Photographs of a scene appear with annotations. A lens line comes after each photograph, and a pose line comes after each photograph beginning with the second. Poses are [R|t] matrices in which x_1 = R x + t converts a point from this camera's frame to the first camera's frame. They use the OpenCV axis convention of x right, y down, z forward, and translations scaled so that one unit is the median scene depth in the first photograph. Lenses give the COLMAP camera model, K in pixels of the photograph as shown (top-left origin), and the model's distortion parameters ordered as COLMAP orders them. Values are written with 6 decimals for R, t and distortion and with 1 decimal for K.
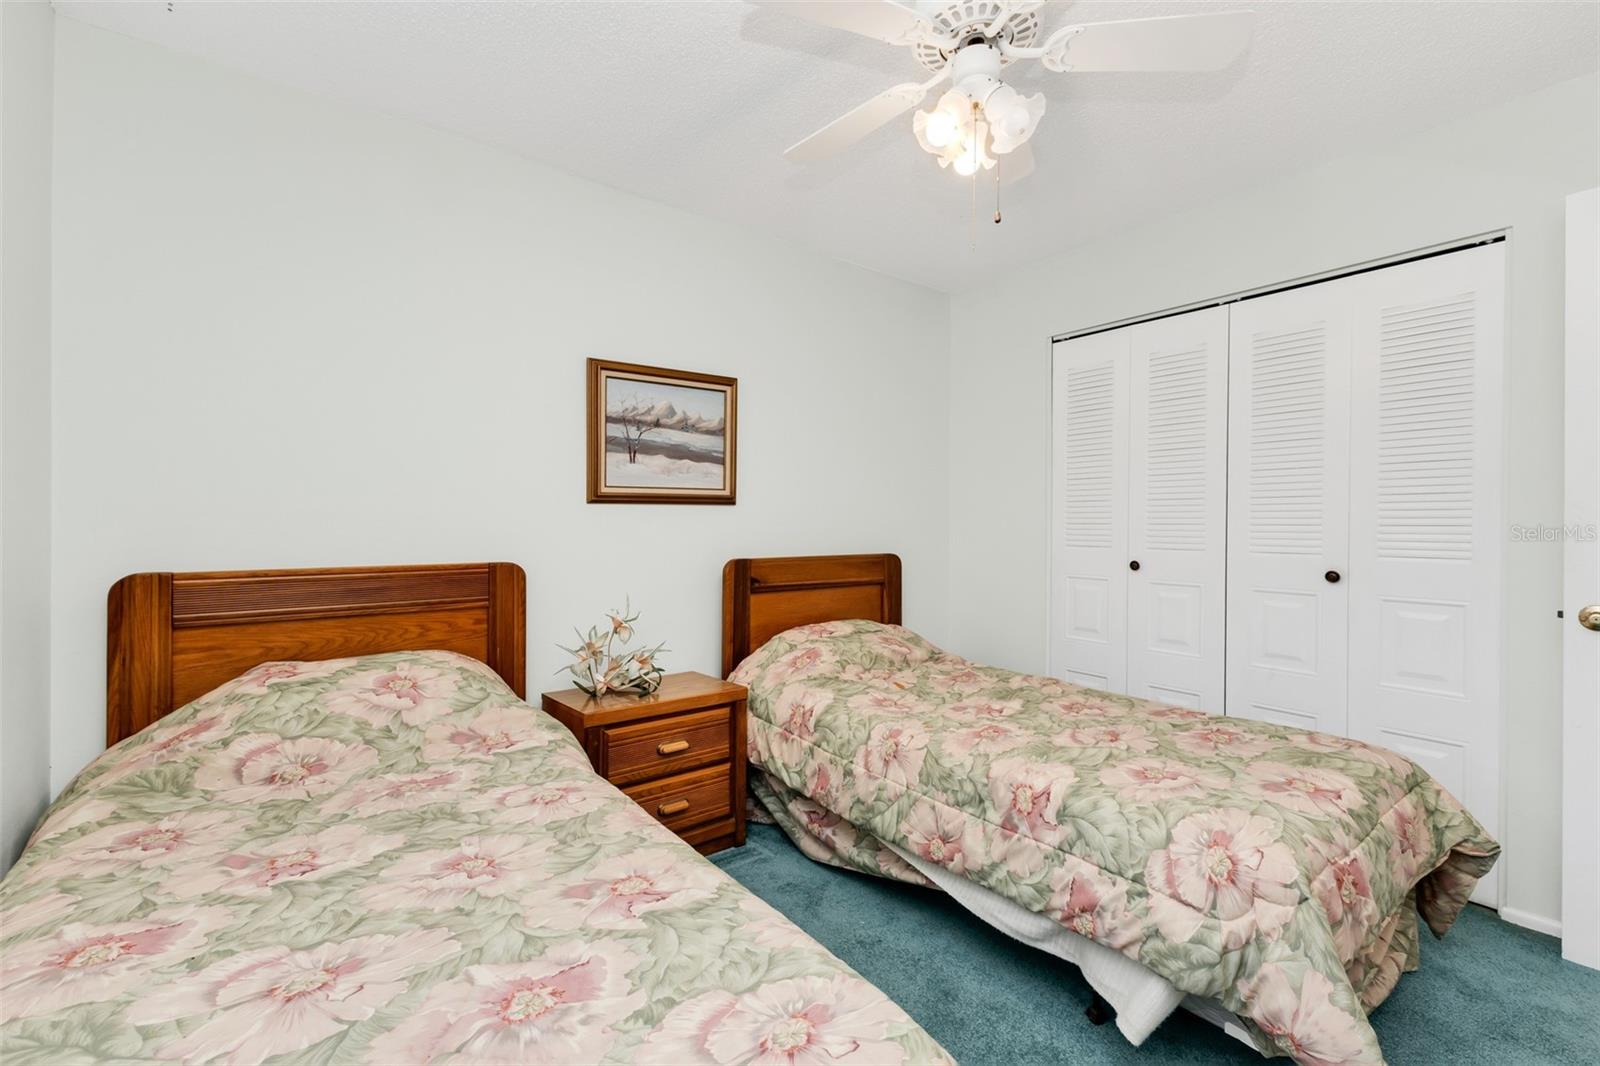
lens RADIAL K [[686.3, 0, 800.3], [0, 686.3, 531.3], [0, 0, 1]] dist [0.000153, -0.015177]
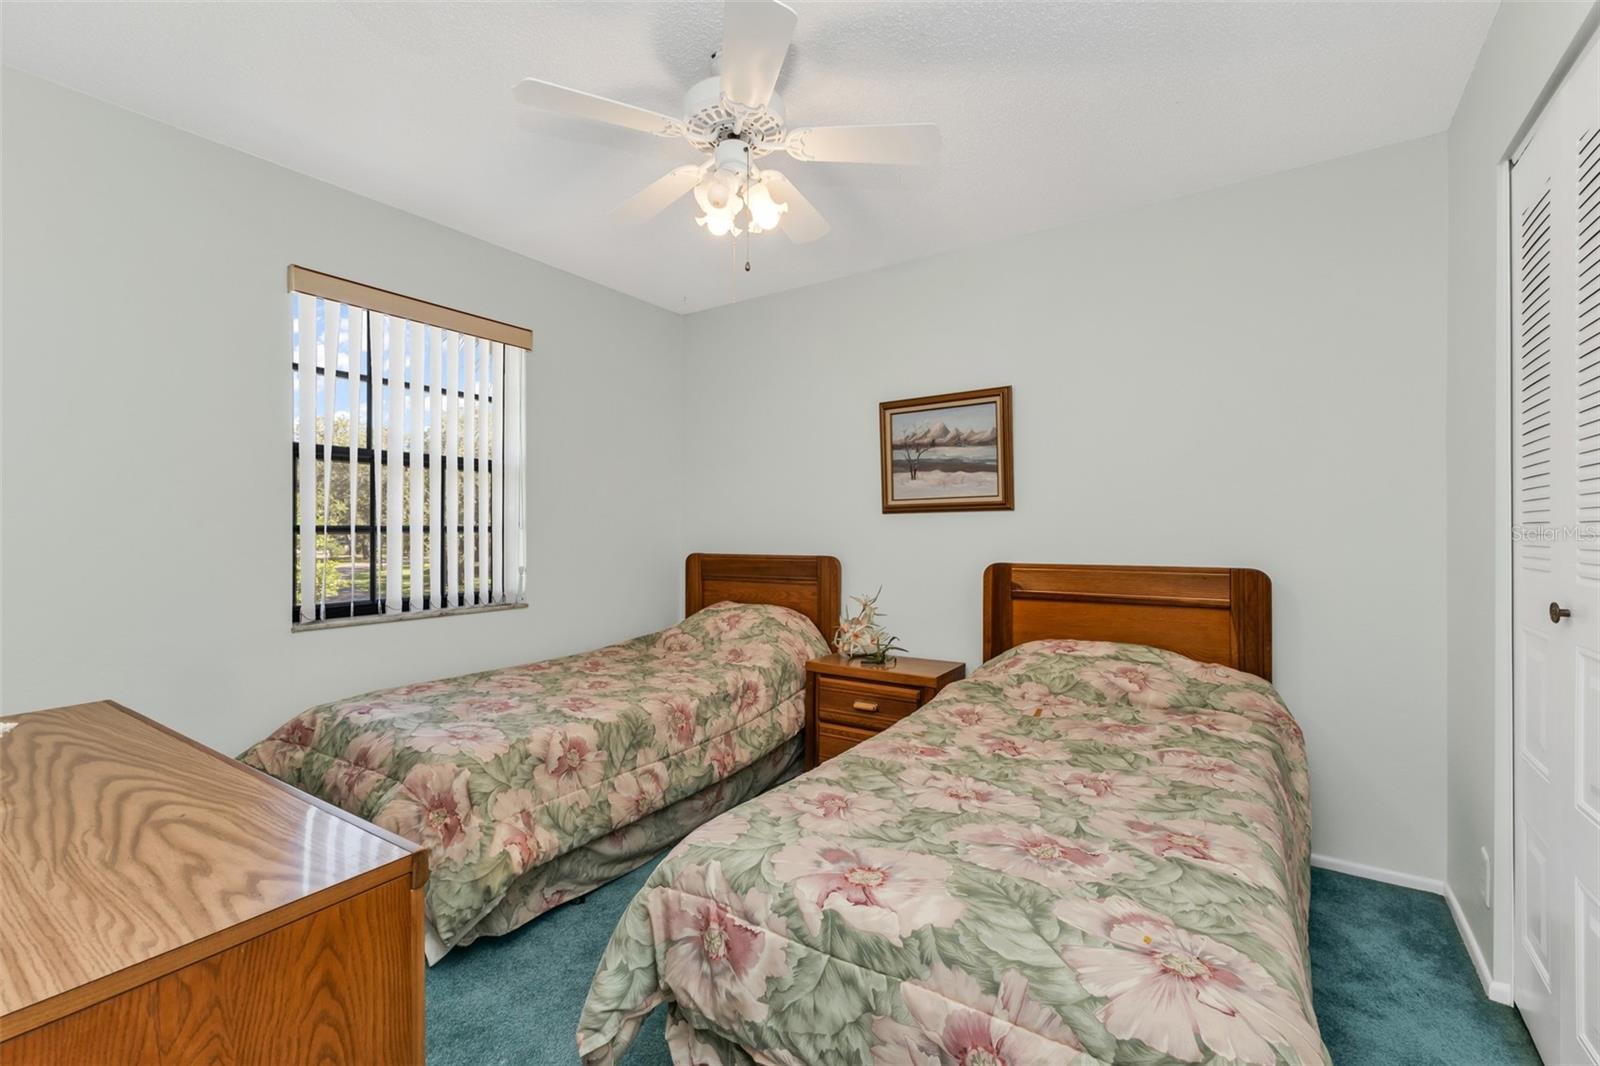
lens RADIAL K [[704.9, 0, 797.8], [0, 704.9, 523.1], [0, 0, 1]] dist [0.024619, 0.000321]
pose [[0.321638, -0.009245, -0.946818, 0.830654], [-0.004868, 0.999923, -0.011417, -0.006201], [0.946850, 0.008282, 0.321568, 0.380787]]
